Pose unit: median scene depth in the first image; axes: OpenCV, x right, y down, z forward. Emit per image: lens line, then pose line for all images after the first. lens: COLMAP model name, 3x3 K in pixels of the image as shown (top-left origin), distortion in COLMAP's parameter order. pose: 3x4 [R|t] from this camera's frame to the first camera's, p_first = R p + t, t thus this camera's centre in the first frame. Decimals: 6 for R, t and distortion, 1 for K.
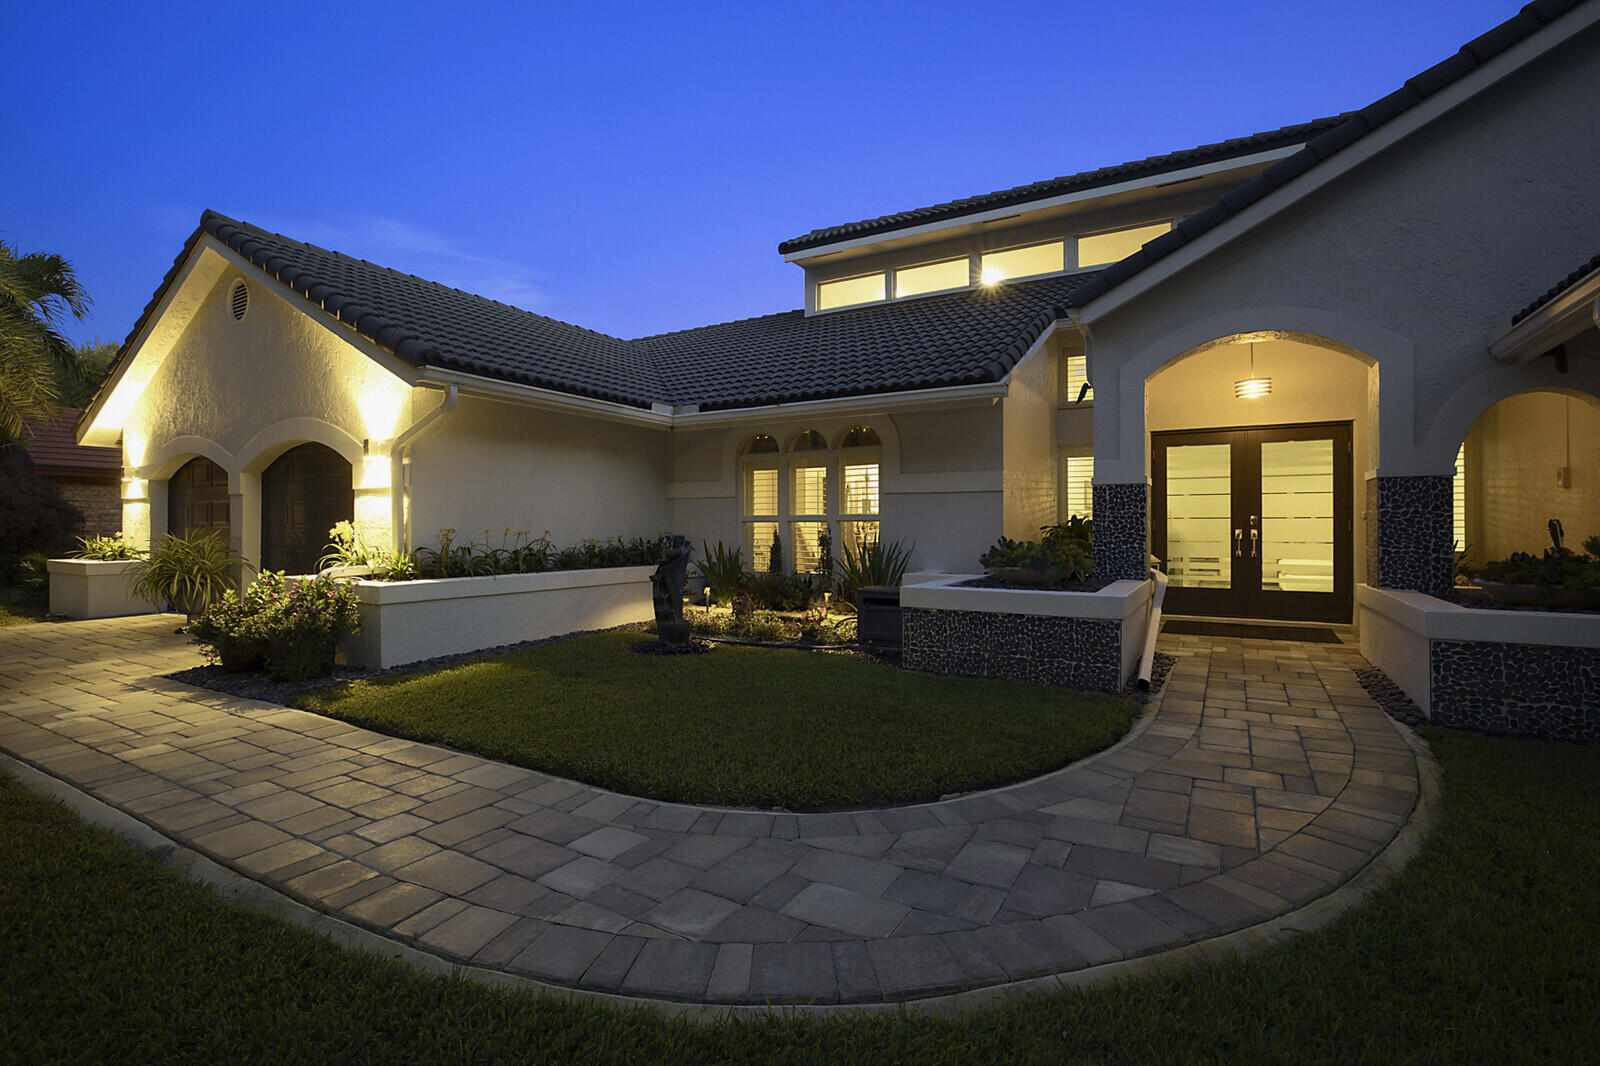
lens RADIAL K [[736.3, 0, 802.6], [0, 736.3, 513.2], [0, 0, 1]] dist [-0.015037, 0.001820]
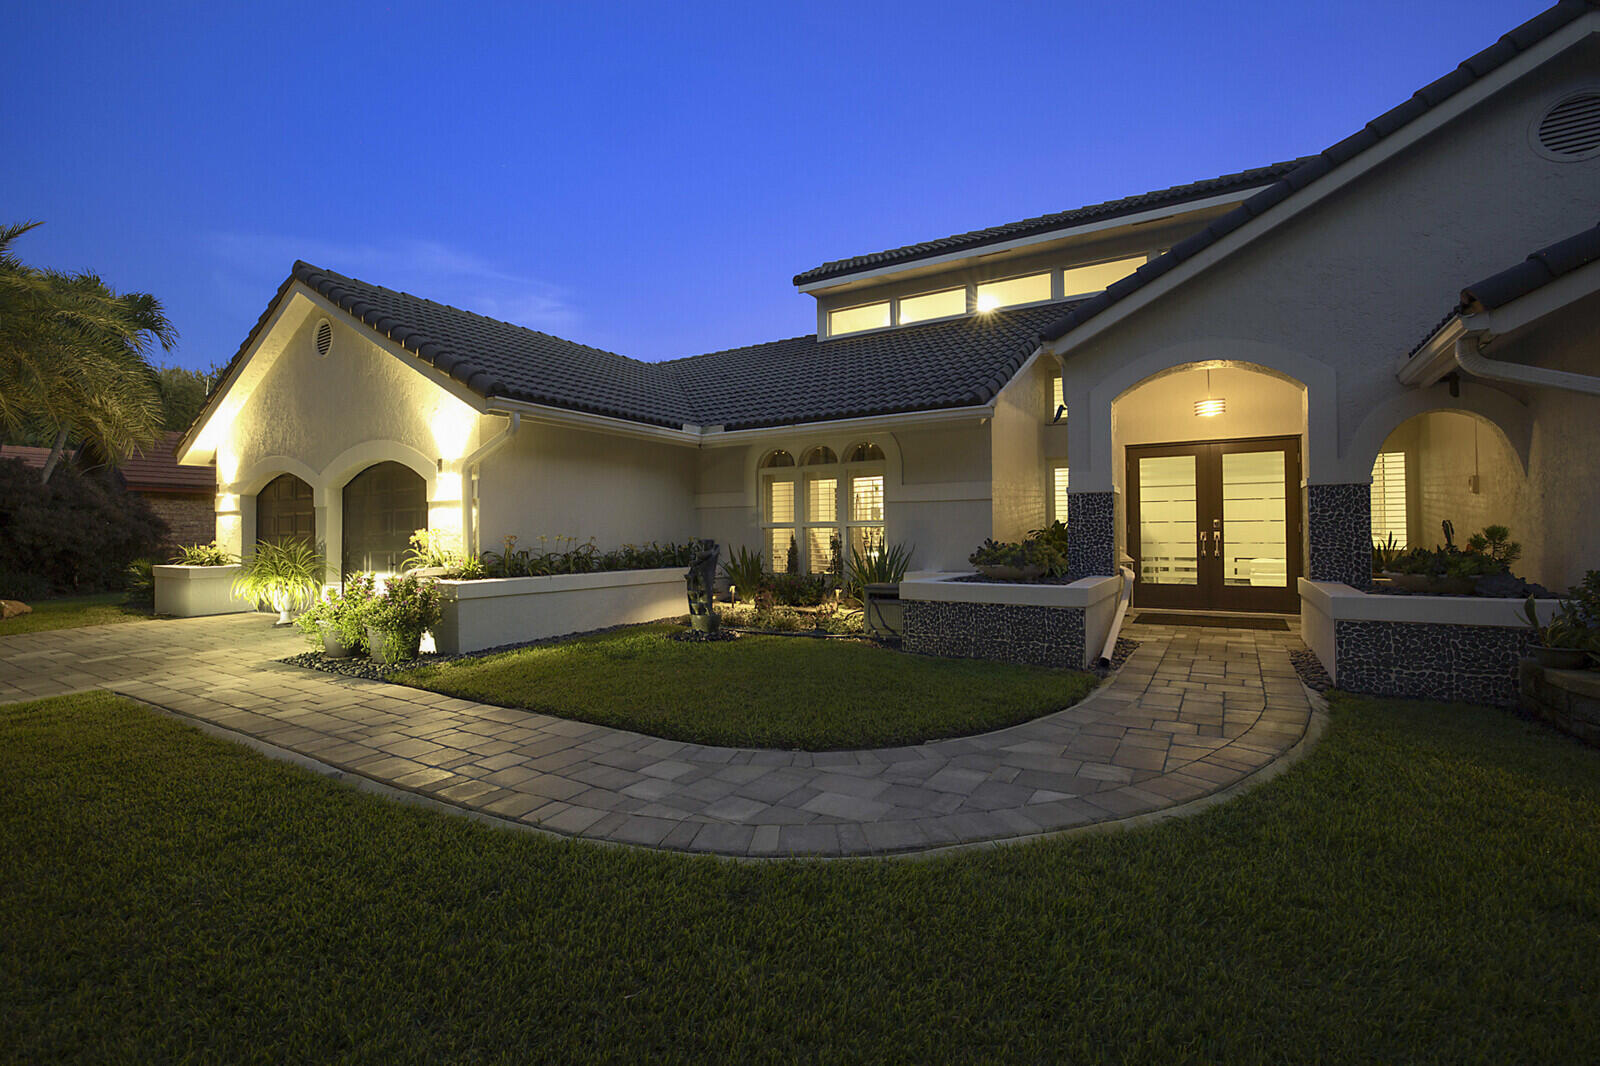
lens RADIAL K [[686.1, 0, 811.5], [0, 686.1, 526.6], [0, 0, 1]] dist [-0.028838, 0.009224]
pose [[0.999945, -0.006630, -0.008142, 0.001893], [0.006699, 0.999942, 0.008428, 0.001798], [0.008086, -0.008482, 0.999931, -0.079417]]
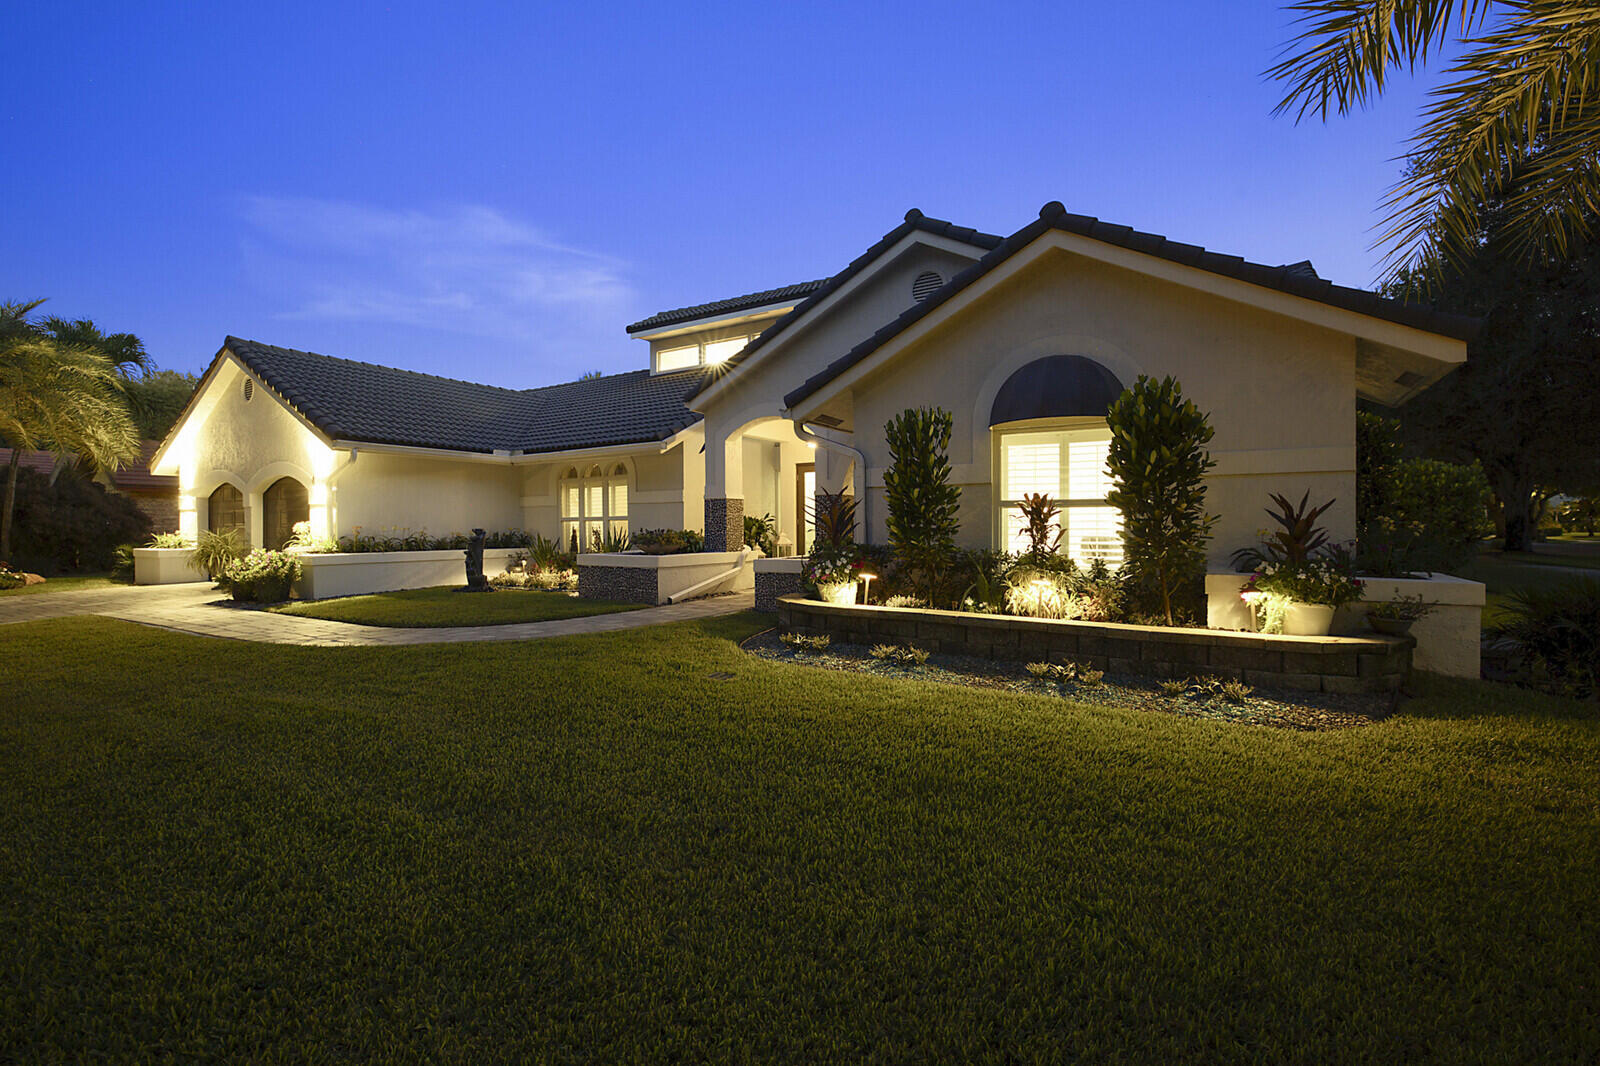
lens RADIAL K [[686.1, 0, 794.8], [0, 686.1, 523.0], [0, 0, 1]] dist [-0.028838, 0.009224]
pose [[0.999866, -0.006393, -0.015100, 0.653180], [0.006607, 0.999878, 0.014186, -0.002968], [0.015008, -0.014284, 0.999785, -0.690298]]
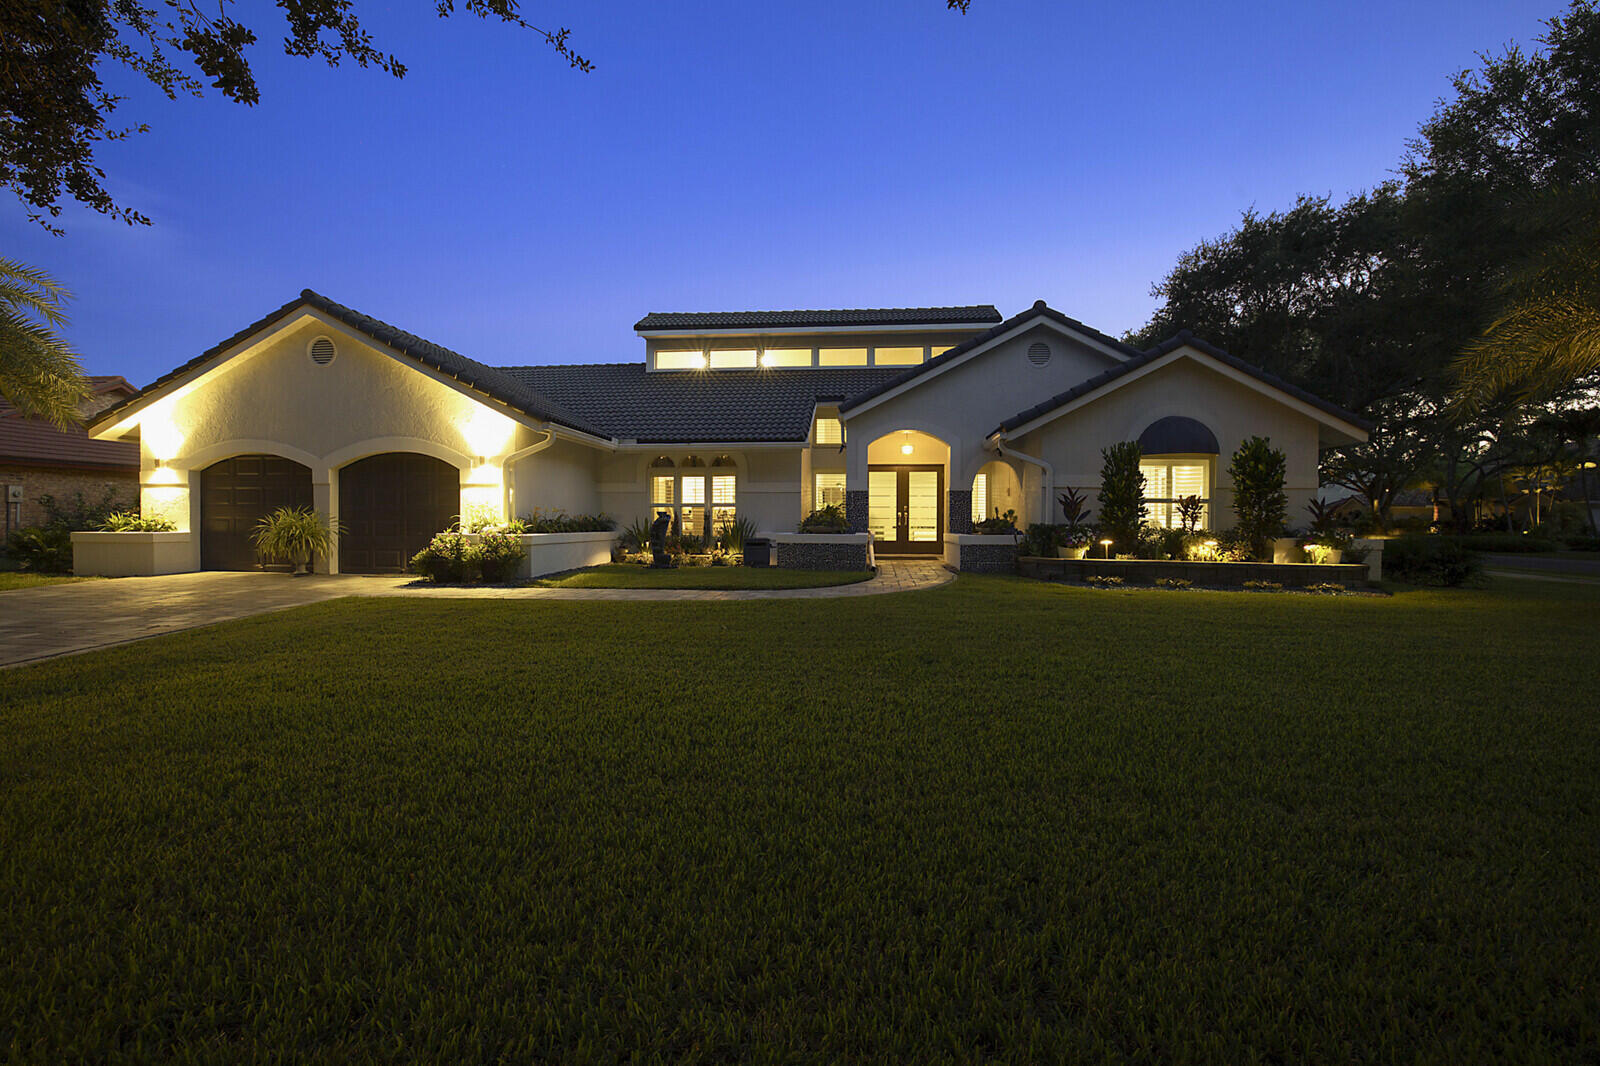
lens RADIAL K [[686.1, 0, 792.9], [0, 686.1, 531.3], [0, 0, 1]] dist [-0.028838, 0.009224]
pose [[0.907717, -0.000715, 0.419582, -0.651504], [-0.012742, 0.999490, 0.029270, 0.024699], [-0.419389, -0.031915, 0.907245, -0.863149]]
